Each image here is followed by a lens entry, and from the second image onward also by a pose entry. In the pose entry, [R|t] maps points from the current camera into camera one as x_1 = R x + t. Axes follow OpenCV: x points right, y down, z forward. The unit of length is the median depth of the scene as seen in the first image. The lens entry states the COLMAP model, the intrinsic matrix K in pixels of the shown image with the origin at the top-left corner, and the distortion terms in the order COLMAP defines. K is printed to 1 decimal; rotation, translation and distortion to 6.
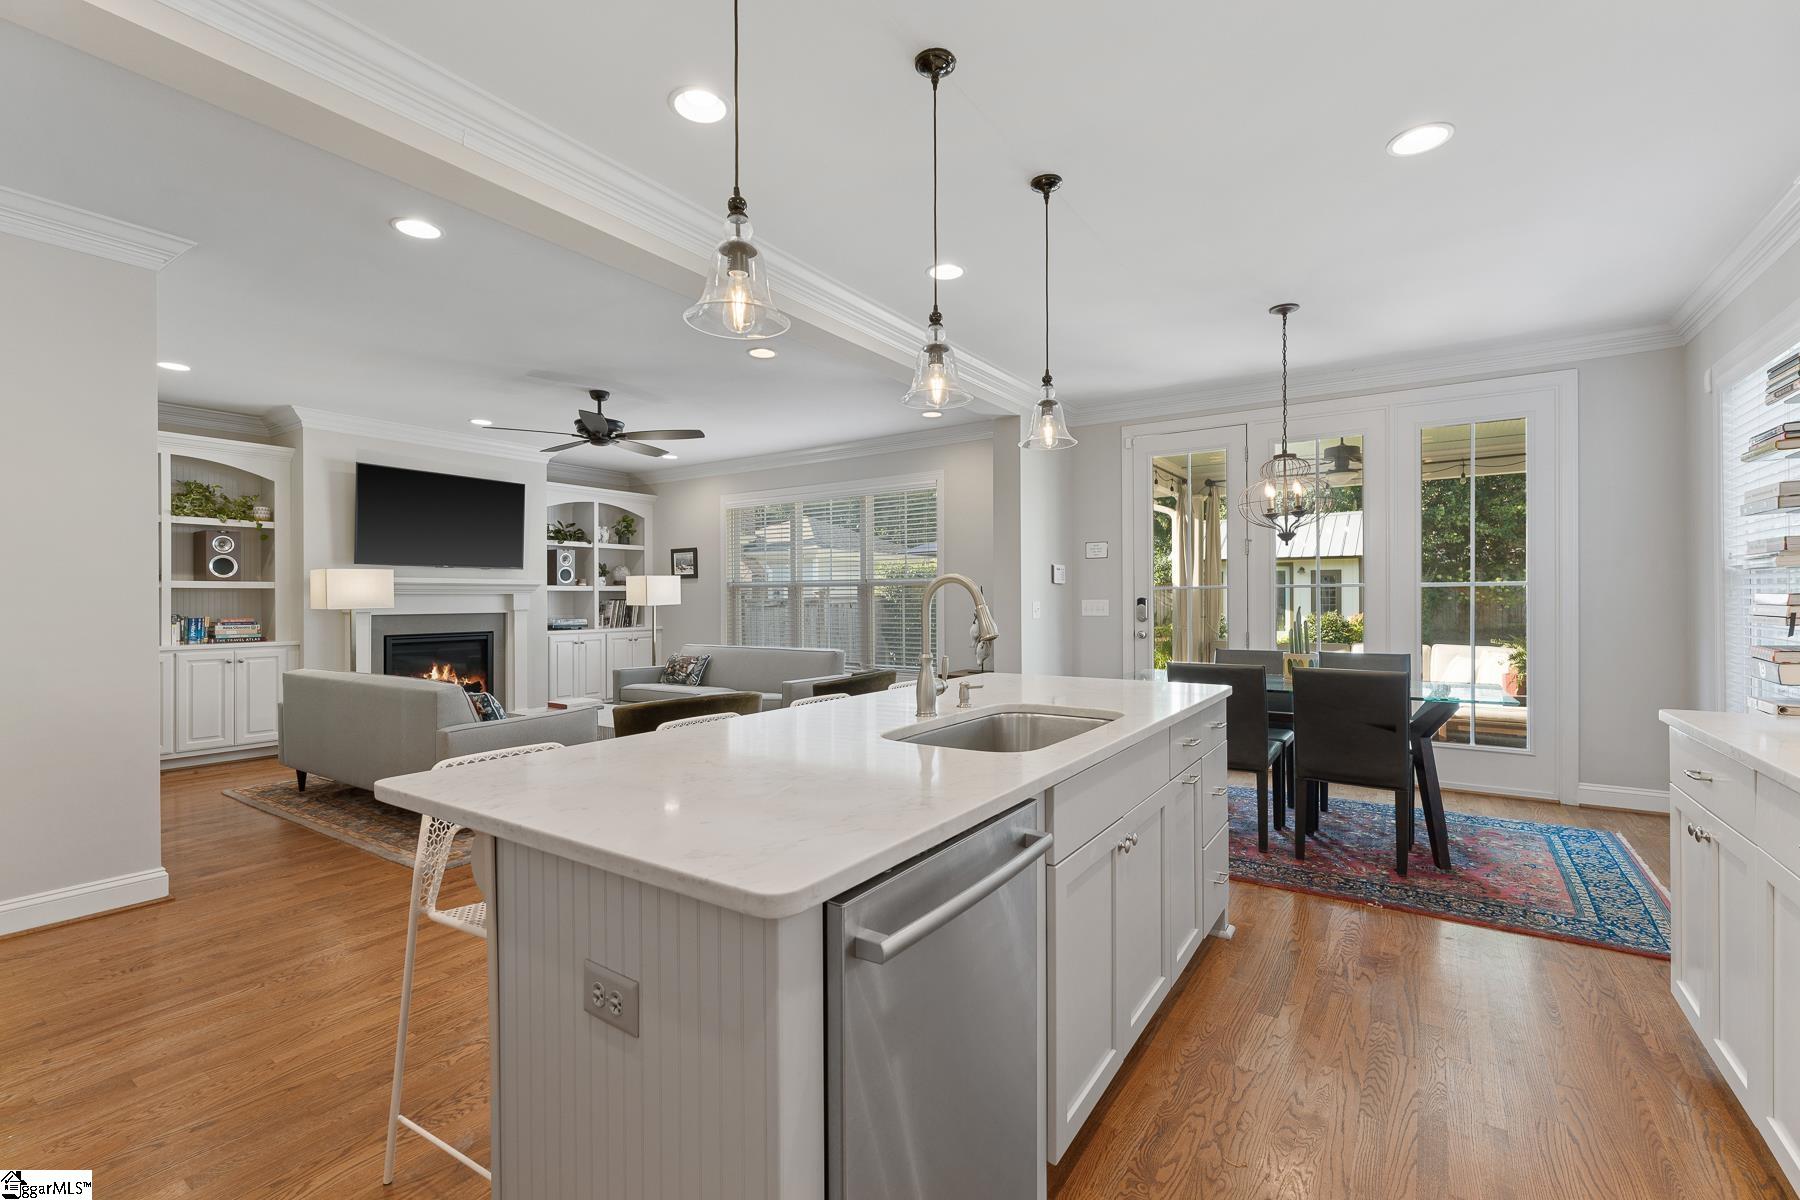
lens RADIAL K [[776.6, 0, 898.4], [0, 776.6, 599.4], [0, 0, 1]] dist [-0.001286, 0.000925]
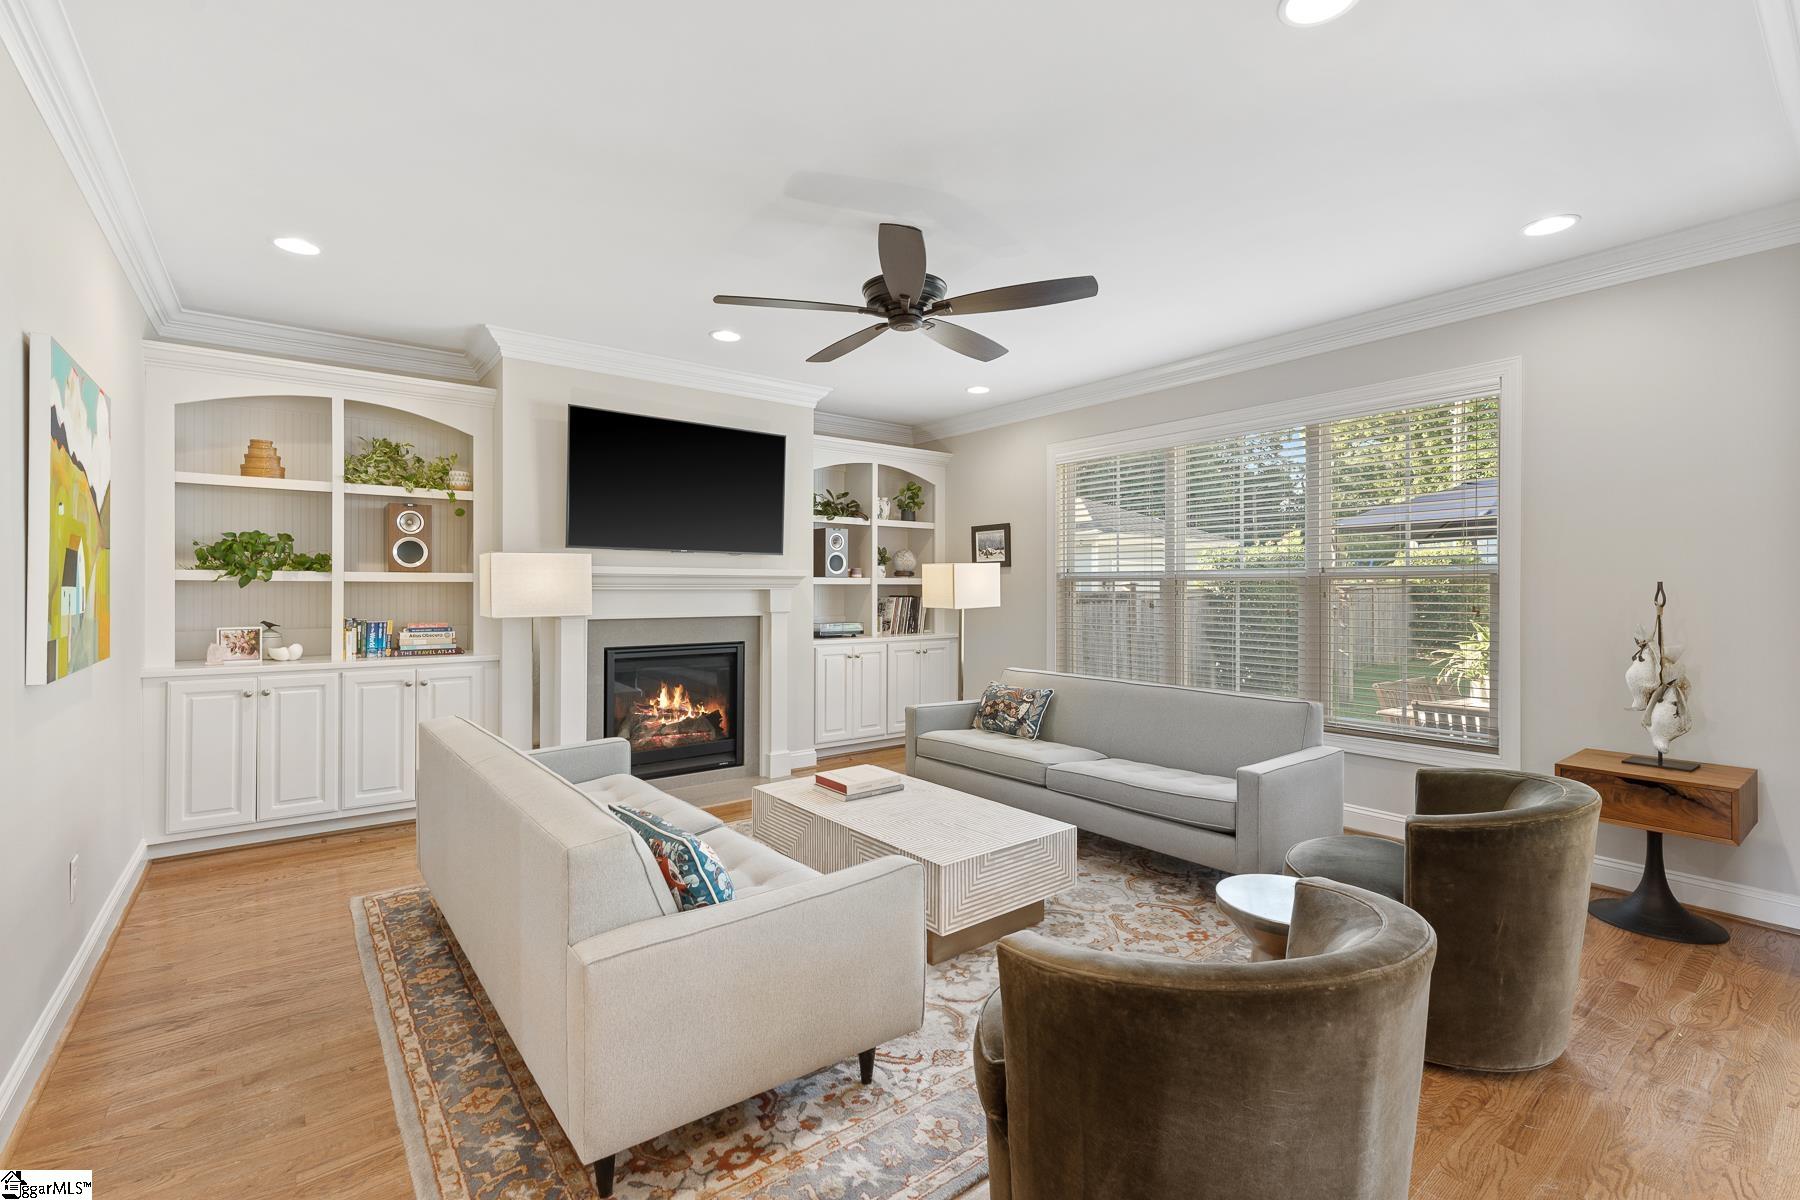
lens RADIAL K [[787.7, 0, 895.7], [0, 787.7, 589.0], [0, 0, 1]] dist [0.000190, -0.000235]
pose [[0.950570, 0.005672, -0.310460, -0.160850], [-0.005615, 0.999984, 0.001078, -0.008945], [0.310461, 0.000718, 0.950586, 0.346250]]
